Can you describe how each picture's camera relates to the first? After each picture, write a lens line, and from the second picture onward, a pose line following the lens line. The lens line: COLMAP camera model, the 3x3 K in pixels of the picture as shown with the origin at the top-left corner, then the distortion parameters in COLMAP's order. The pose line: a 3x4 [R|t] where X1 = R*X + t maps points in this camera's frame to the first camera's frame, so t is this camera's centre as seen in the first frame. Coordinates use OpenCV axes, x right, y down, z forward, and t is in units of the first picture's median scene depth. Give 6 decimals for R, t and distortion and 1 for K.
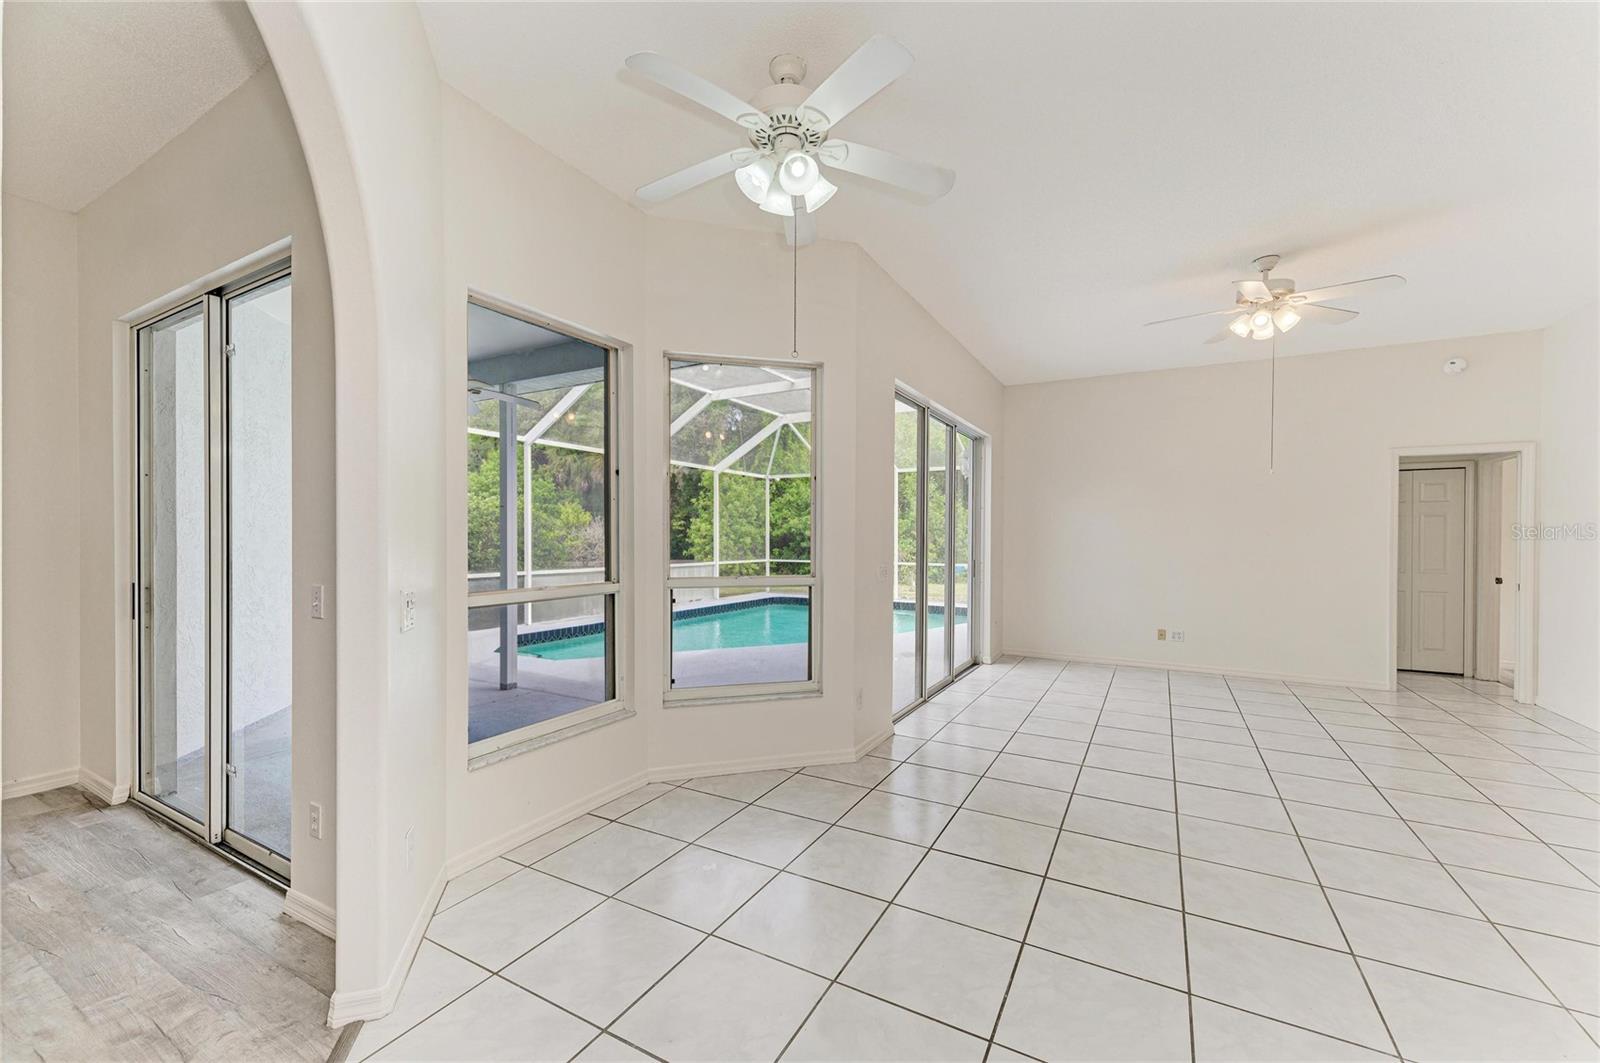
lens RADIAL K [[634.8, 0, 806.7], [0, 634.8, 543.3], [0, 0, 1]] dist [0.015581, -0.000445]
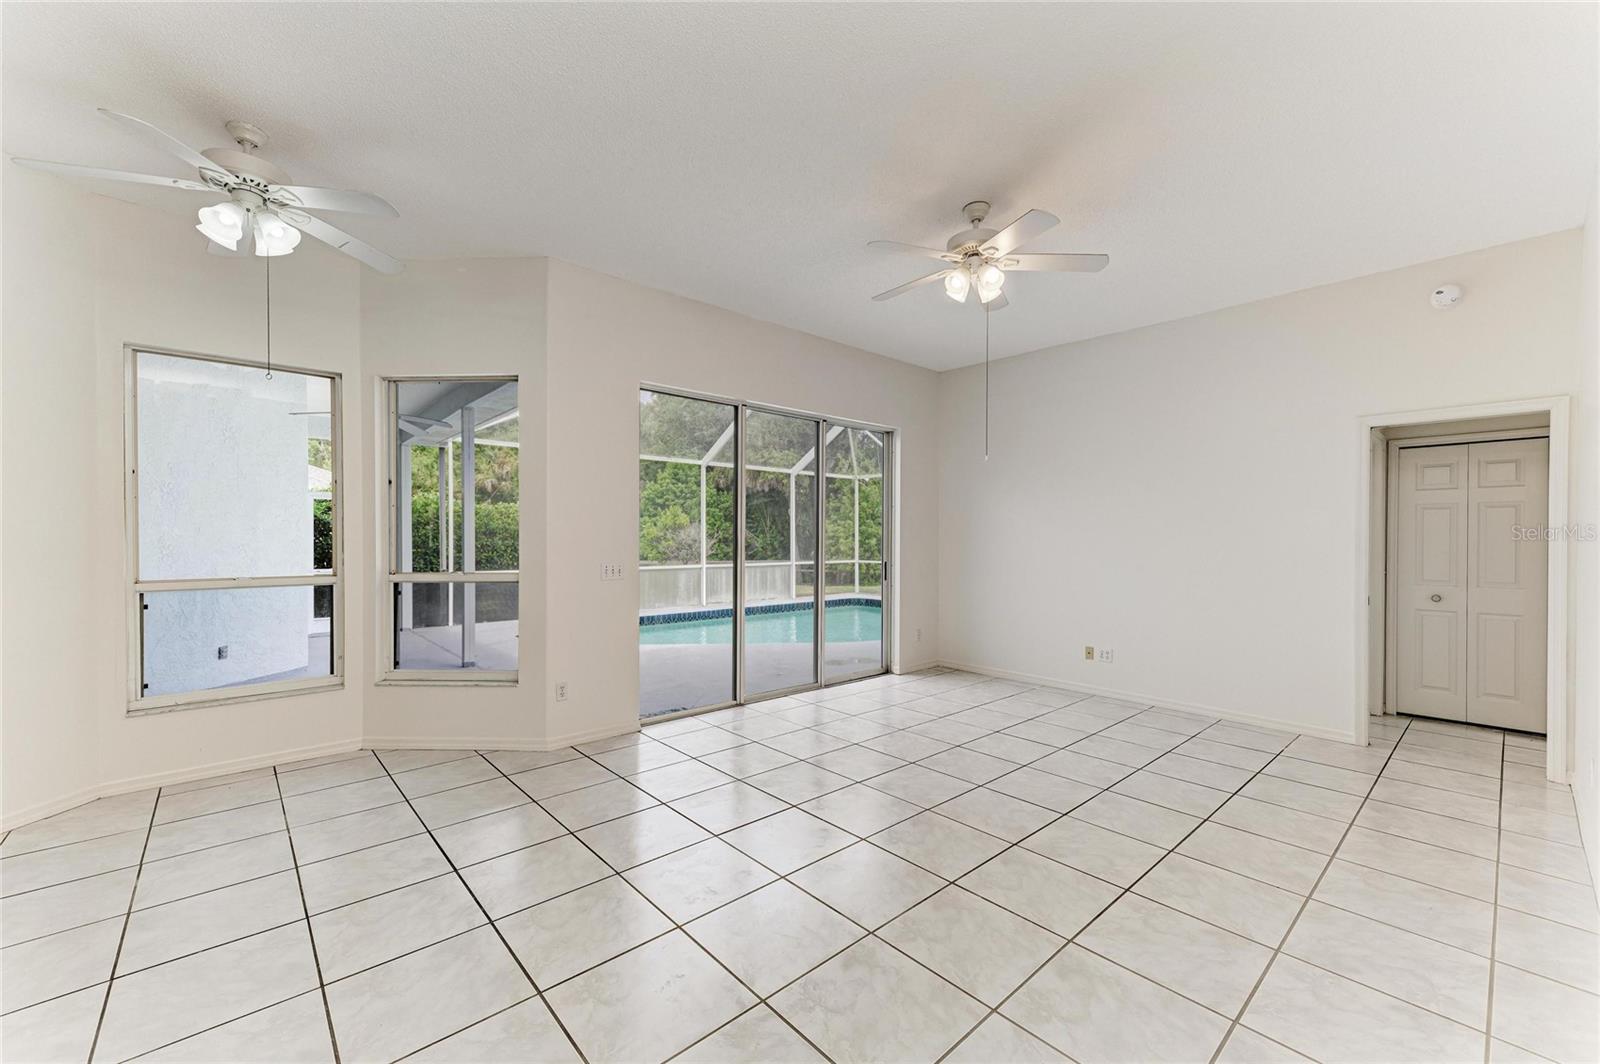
lens RADIAL K [[634.8, 0, 806.7], [0, 634.8, 543.8], [0, 0, 1]] dist [0.015581, -0.000445]
pose [[0.948999, 0.005435, -0.315232, 0.239360], [-0.006203, 0.999980, -0.001433, 0.001529], [0.315218, 0.003315, 0.949014, 0.044107]]
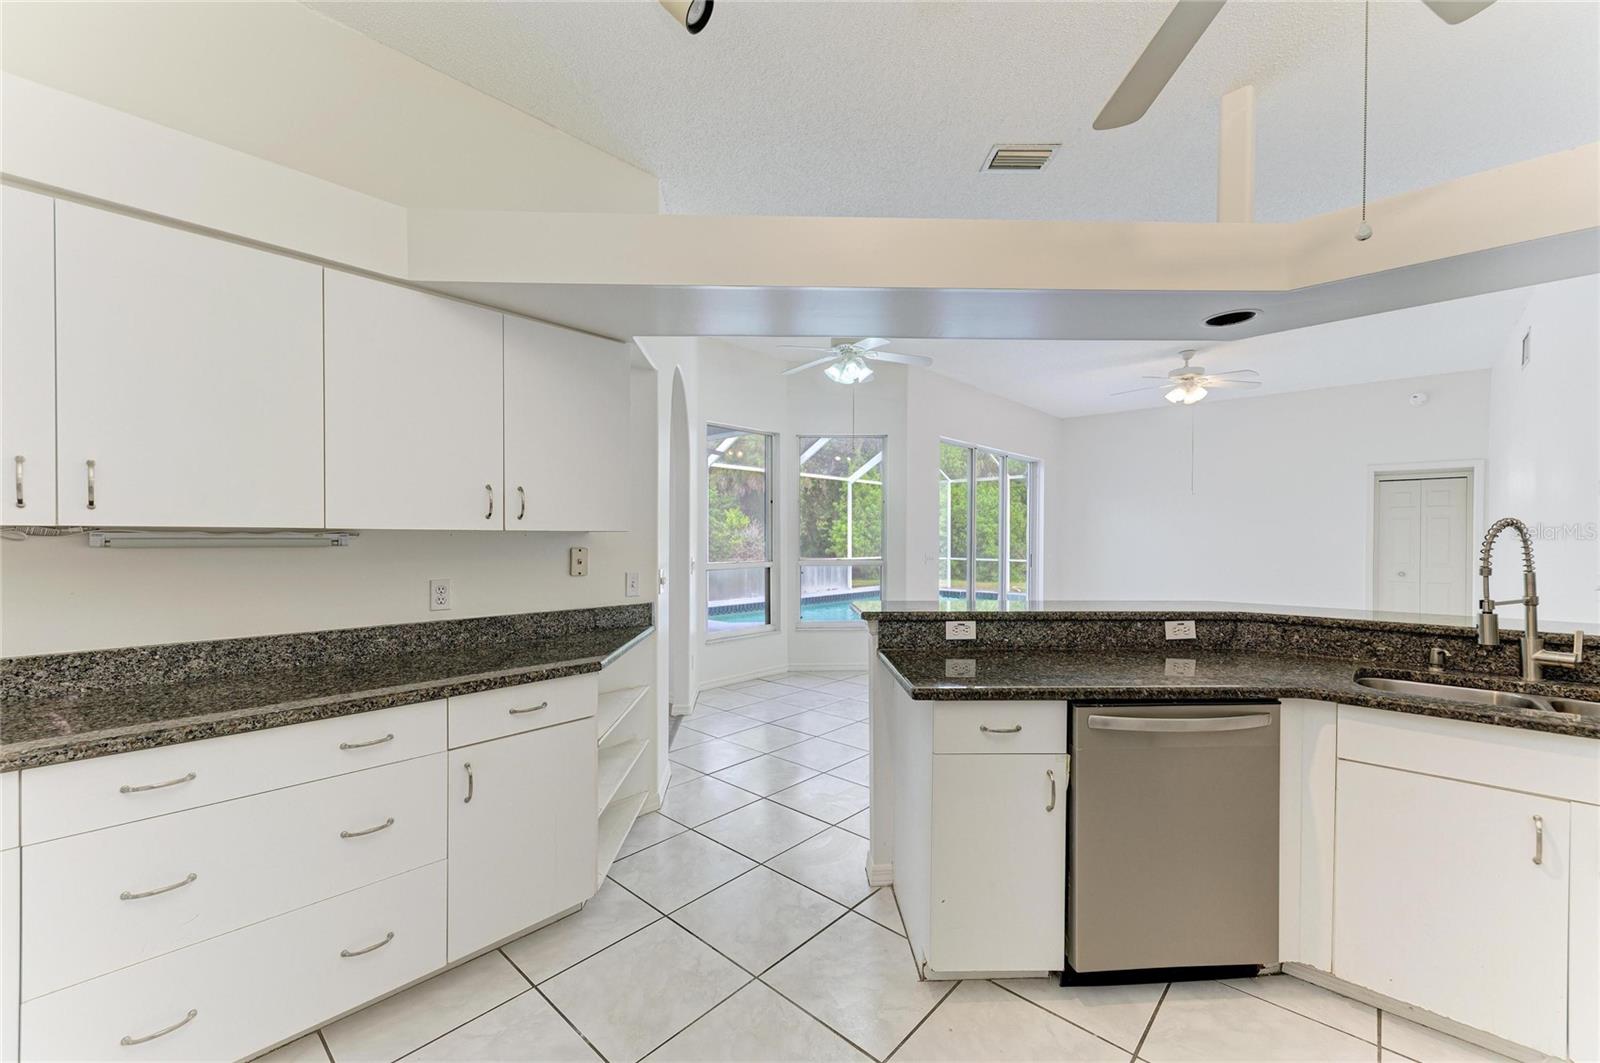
lens RADIAL K [[637.7, 0, 806.1], [0, 637.7, 540.8], [0, 0, 1]] dist [0.020211, -0.000049]
pose [[0.973218, 0.000083, -0.229884, 0.060705], [-0.000801, 0.999995, -0.003031, 0.001818], [0.229883, 0.003134, 0.973213, -0.209694]]
